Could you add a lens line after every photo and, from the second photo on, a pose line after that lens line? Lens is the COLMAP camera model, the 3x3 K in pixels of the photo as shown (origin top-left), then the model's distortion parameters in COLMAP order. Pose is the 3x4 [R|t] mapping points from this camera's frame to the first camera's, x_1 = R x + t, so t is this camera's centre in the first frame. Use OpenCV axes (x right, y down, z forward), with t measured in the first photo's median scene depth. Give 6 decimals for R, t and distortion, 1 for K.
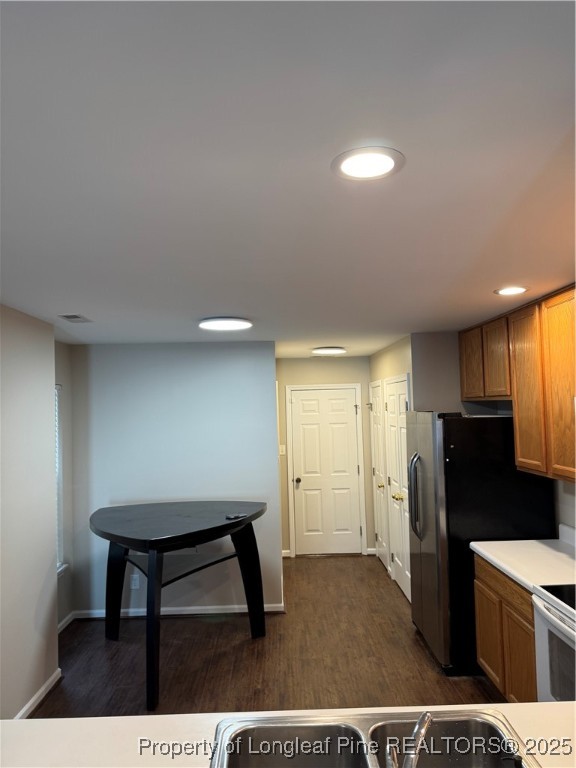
lens RADIAL K [[538.6, 0, 268.3], [0, 538.6, 398.1], [0, 0, 1]] dist [0.042752, -0.041669]
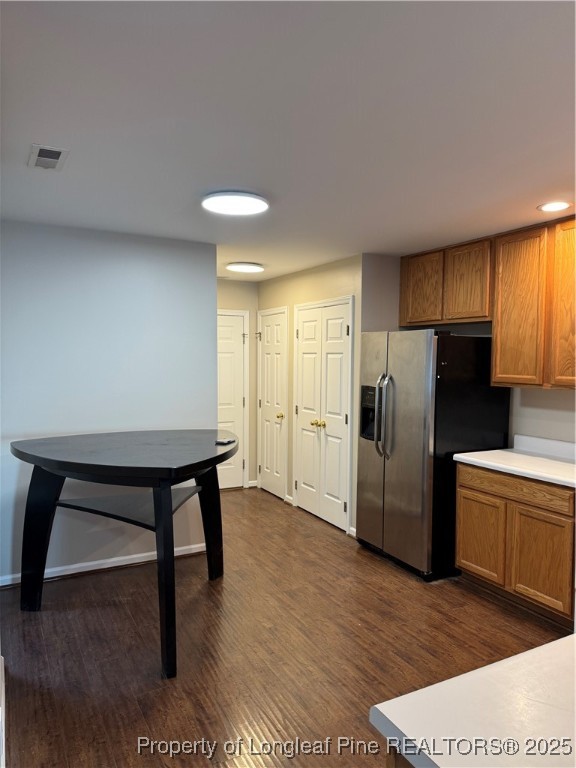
lens RADIAL K [[538.6, 0, 291.8], [0, 538.6, 394.1], [0, 0, 1]] dist [0.042752, -0.041669]
pose [[0.896438, -0.002199, 0.443163, -0.294441], [-0.038493, 0.995822, 0.082807, 0.059352], [-0.441494, -0.091290, 0.892608, 0.173035]]
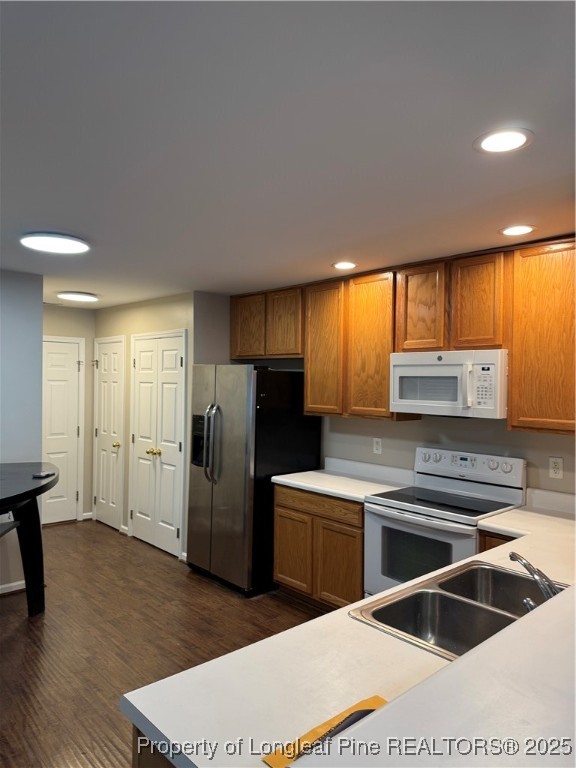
lens RADIAL K [[538.6, 0, 282.9], [0, 538.6, 387.2], [0, 0, 1]] dist [0.042752, -0.041669]
pose [[0.758682, 0.031653, 0.650692, -0.288860], [-0.050580, 0.998666, 0.010394, 0.047767], [-0.649495, -0.040798, 0.759270, 0.095577]]
